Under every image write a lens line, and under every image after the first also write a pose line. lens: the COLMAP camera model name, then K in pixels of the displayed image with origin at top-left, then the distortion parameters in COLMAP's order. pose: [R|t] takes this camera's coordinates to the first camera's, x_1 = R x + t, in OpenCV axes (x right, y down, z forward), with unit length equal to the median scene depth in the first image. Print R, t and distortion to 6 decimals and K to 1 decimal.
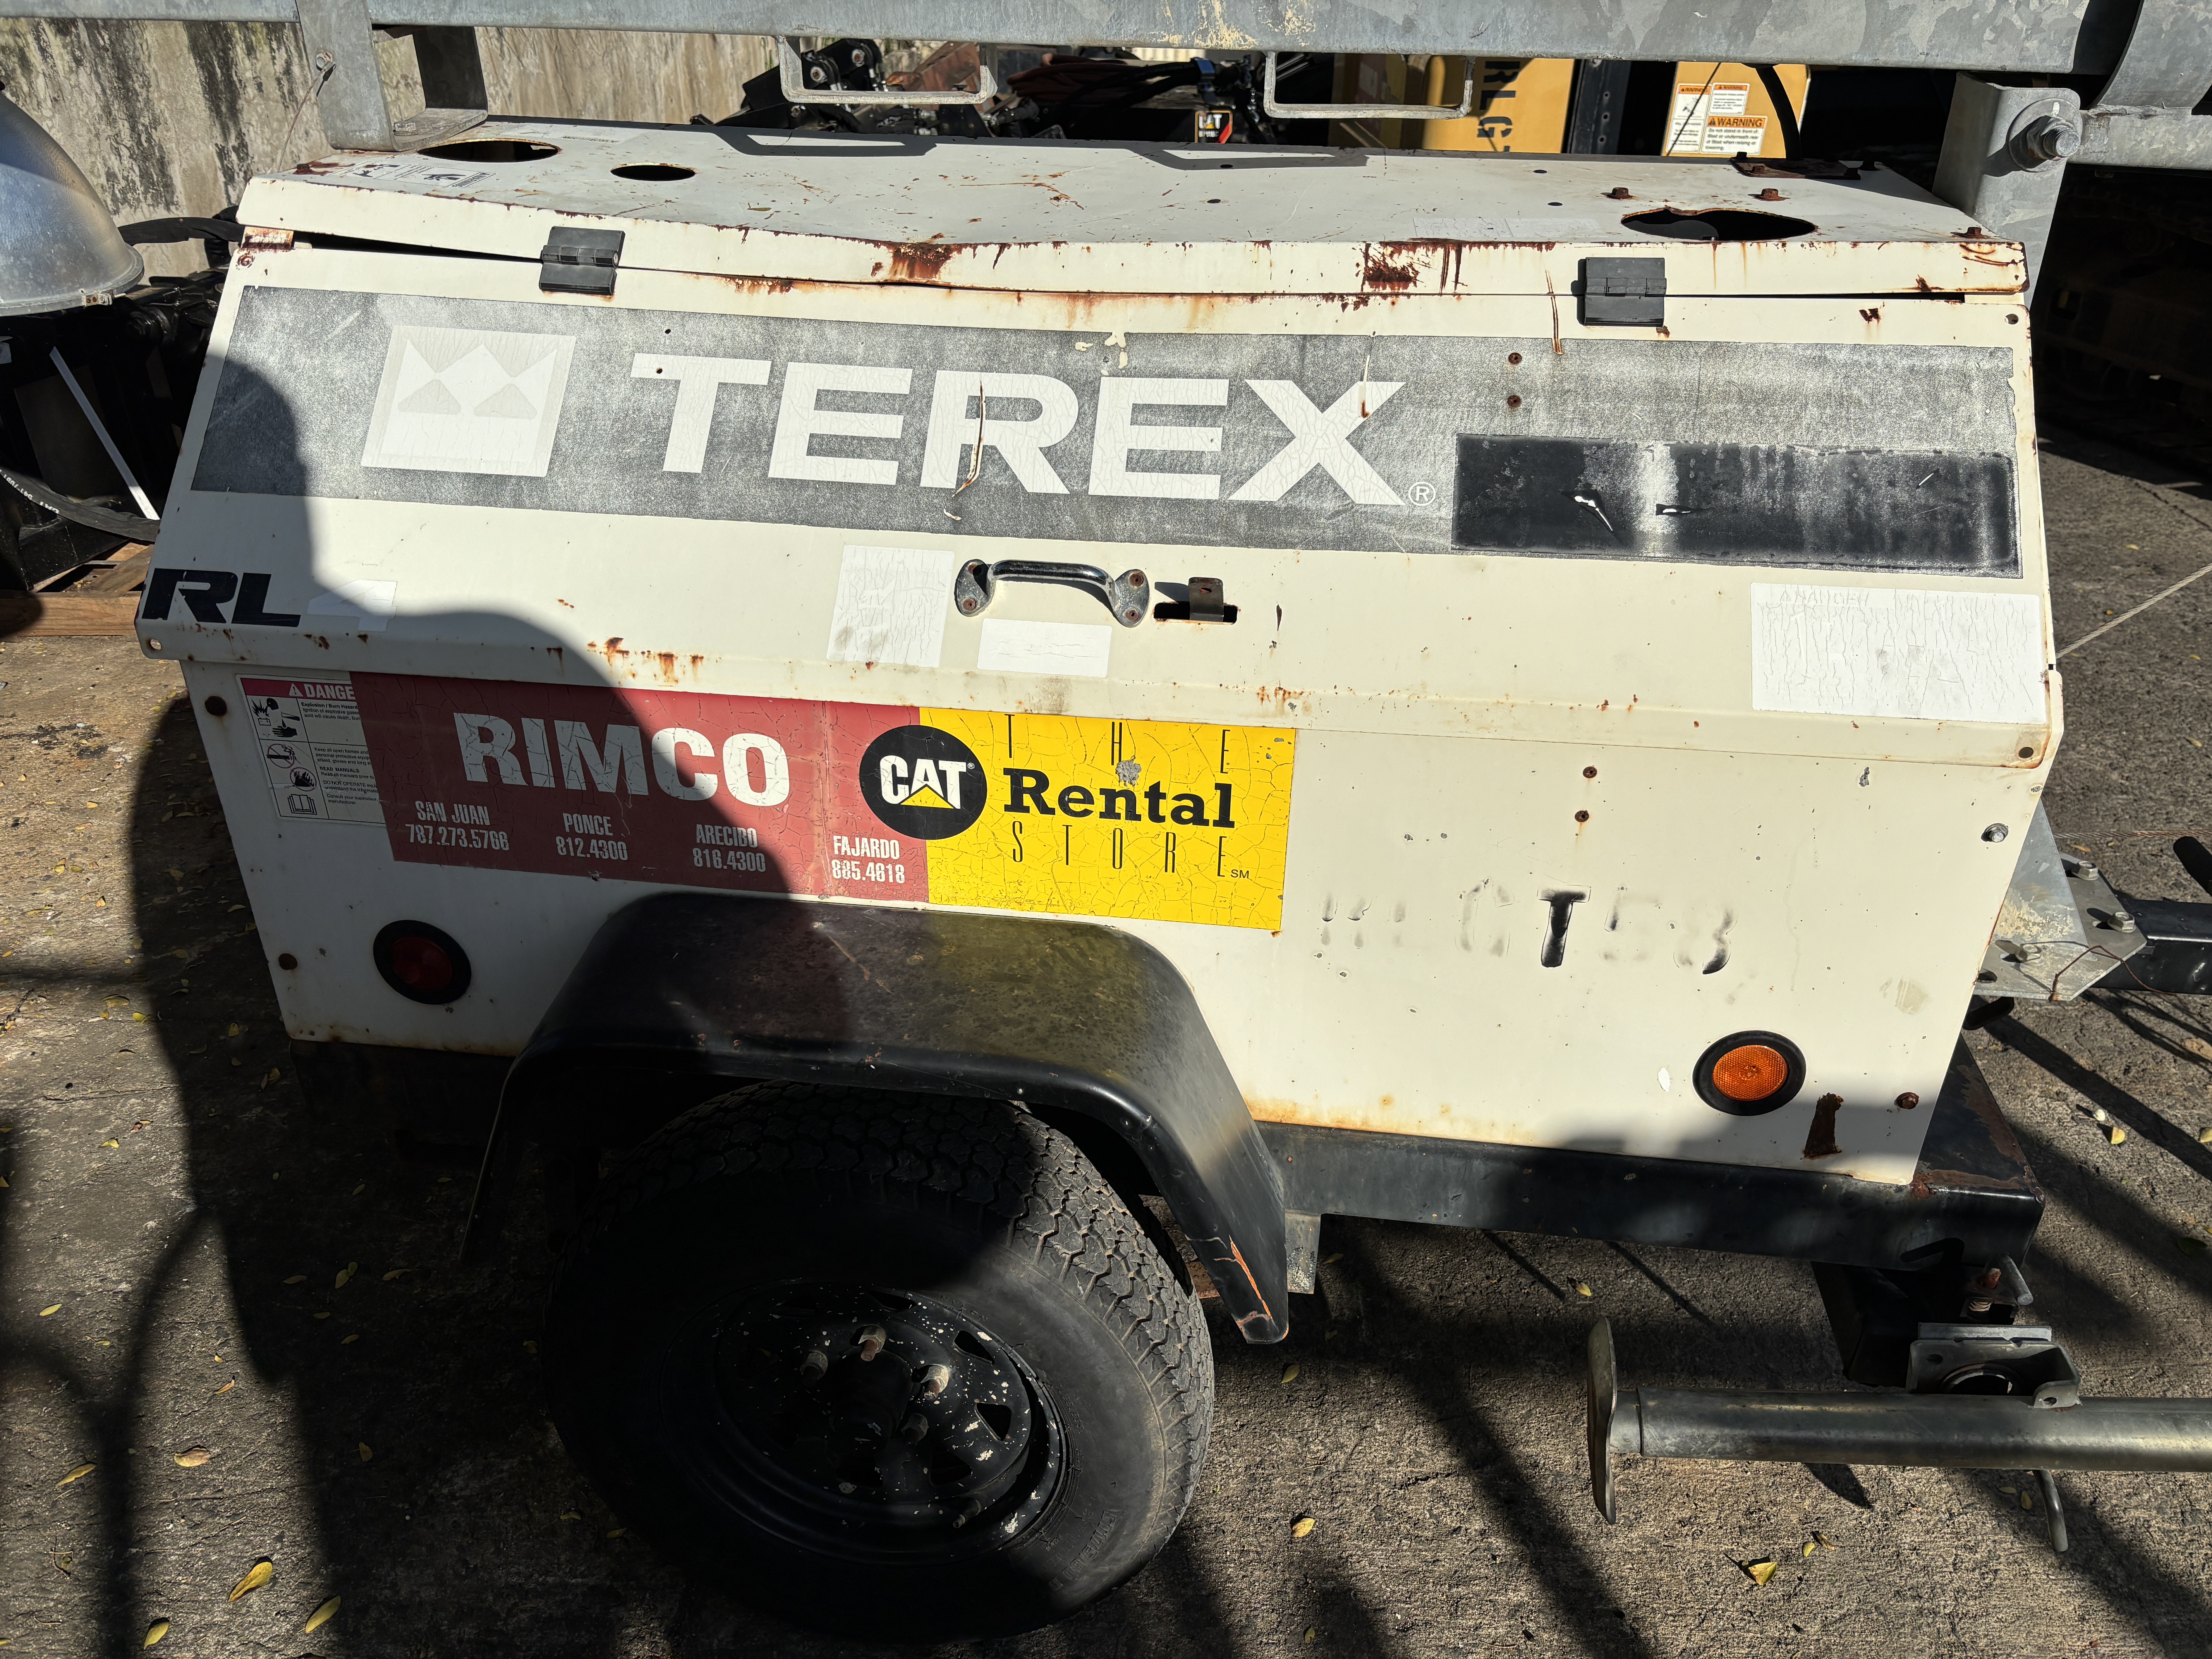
lens RADIAL K [[1655.1, 0, 1106.0], [0, 1655.1, 829.5], [0, 0, 1]] dist [0.046815, -0.065990]
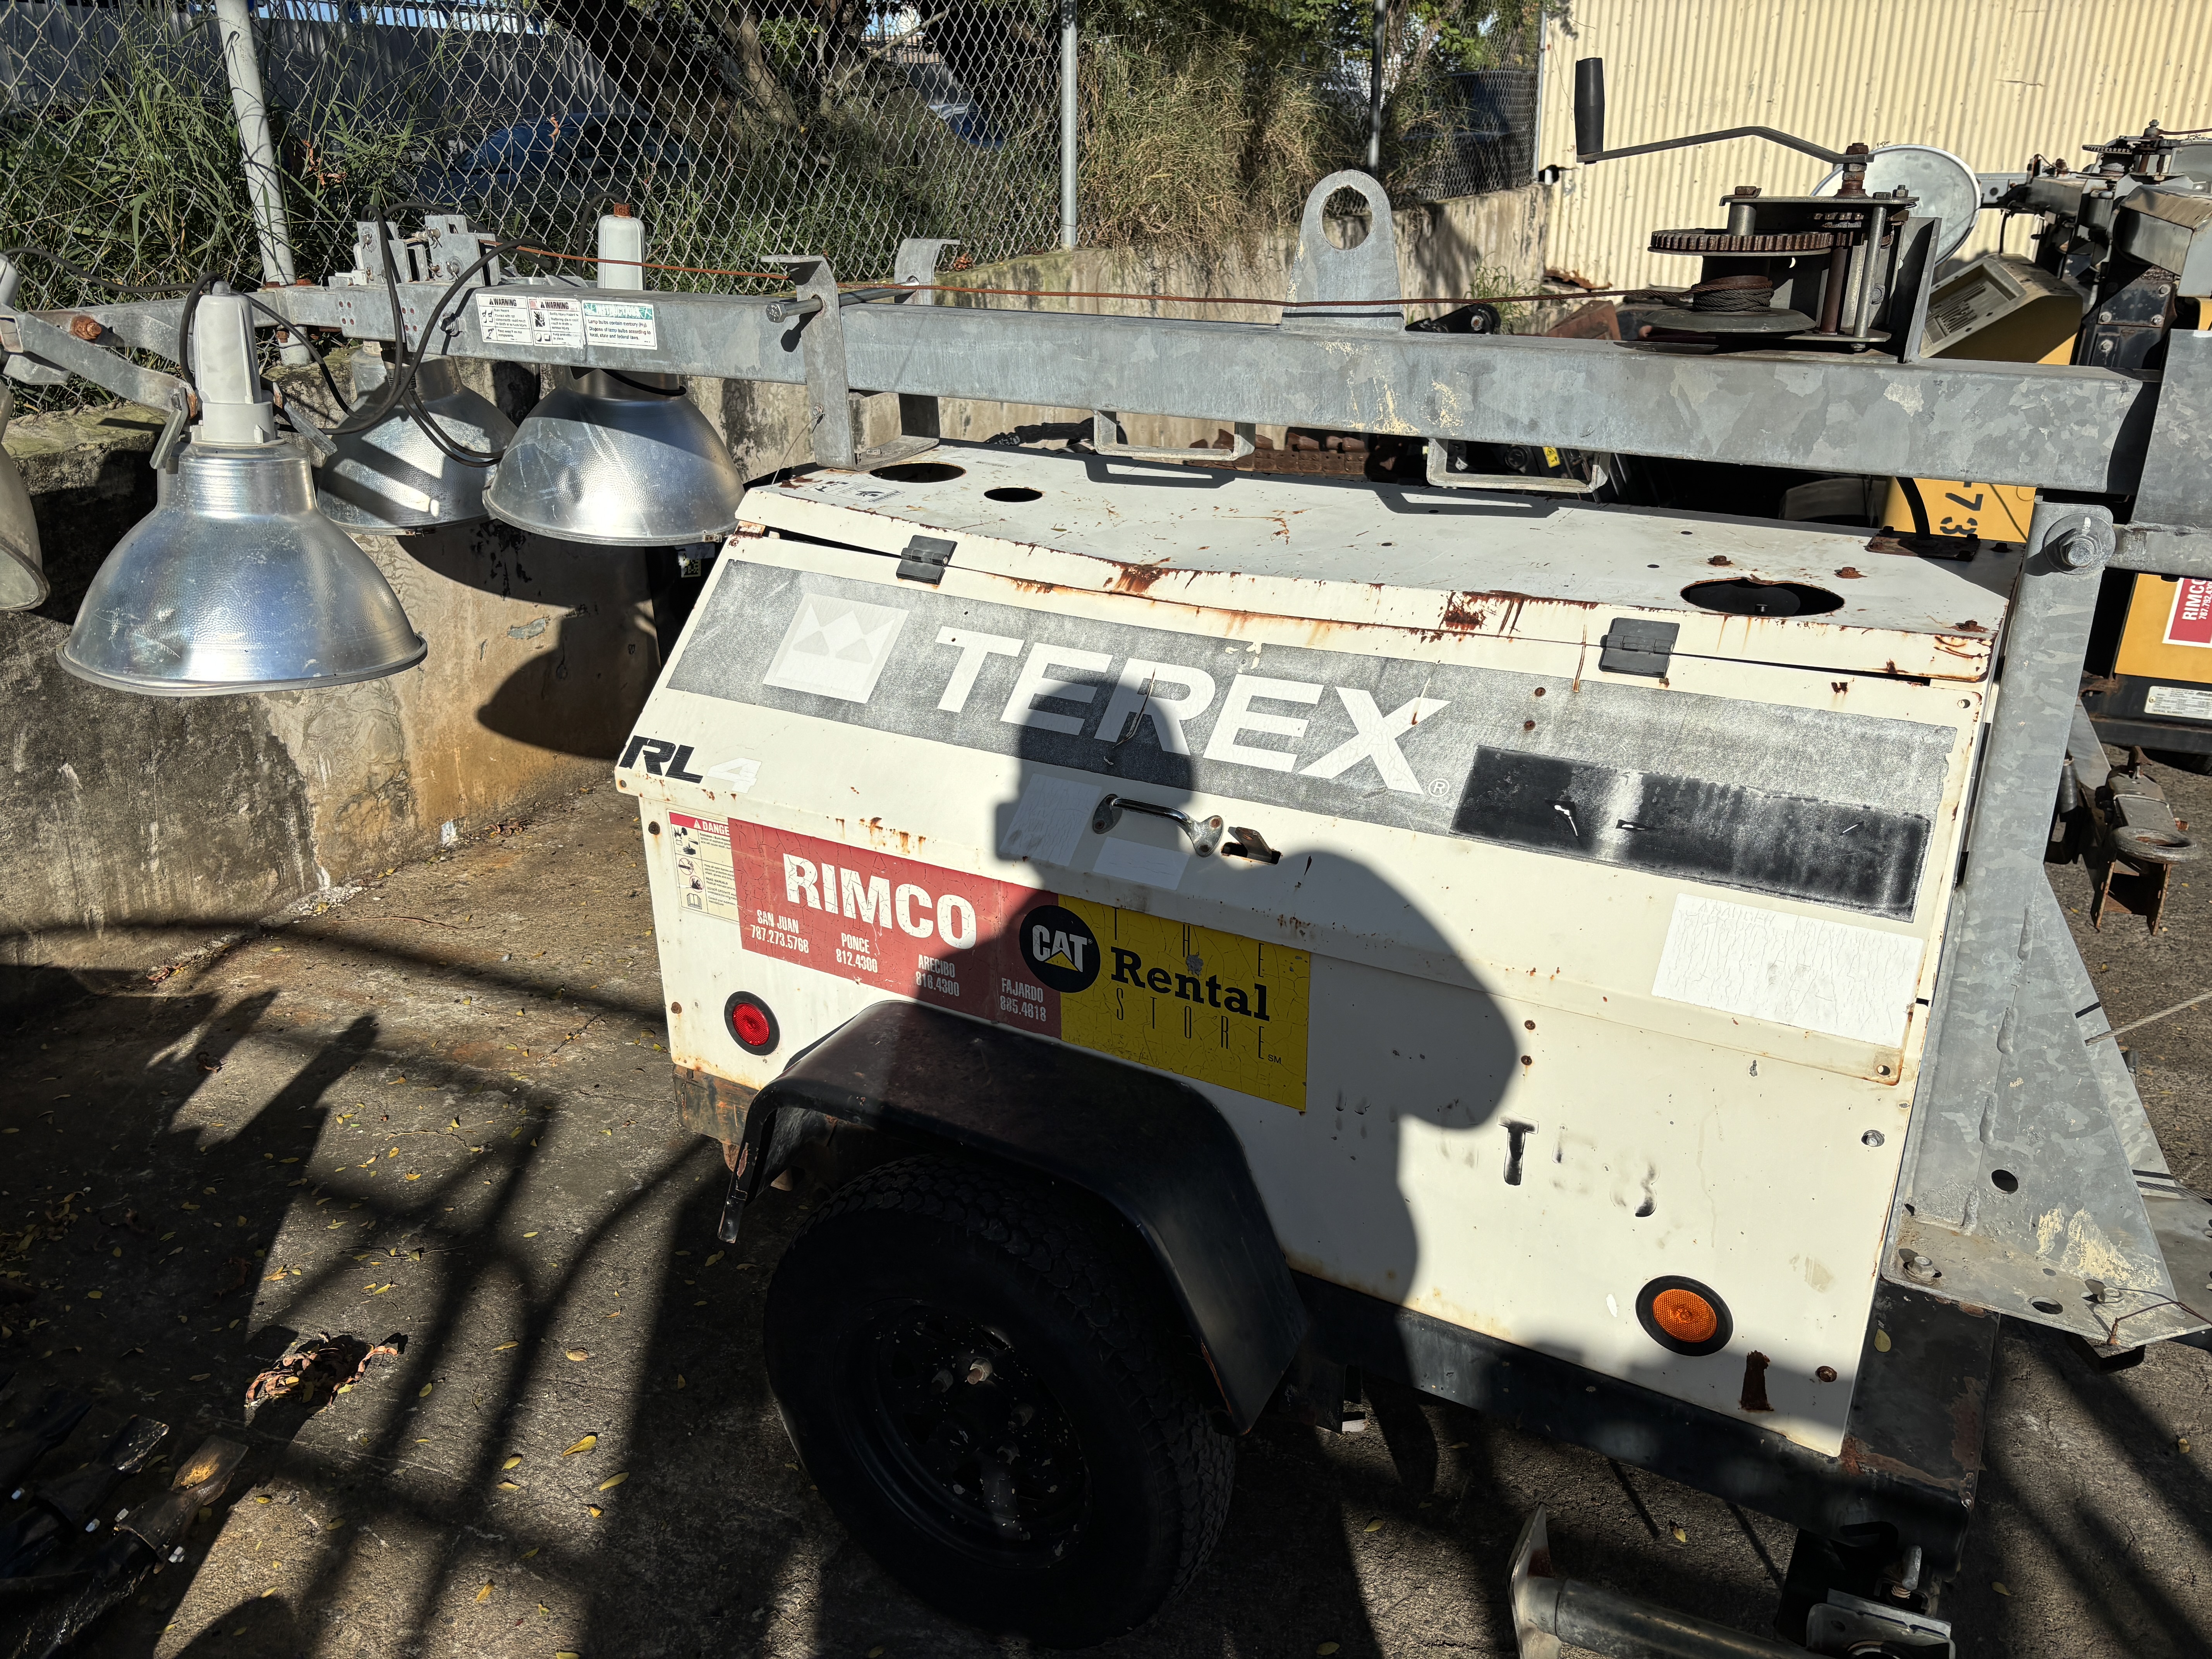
lens RADIAL K [[1655.1, 0, 1106.0], [0, 1655.1, 829.5], [0, 0, 1]] dist [0.046815, -0.065990]
pose [[0.920715, 0.131028, -0.367582, 0.413608], [-0.174016, 0.980963, -0.086201, -0.014805], [0.349289, 0.143332, 0.925988, -0.260850]]
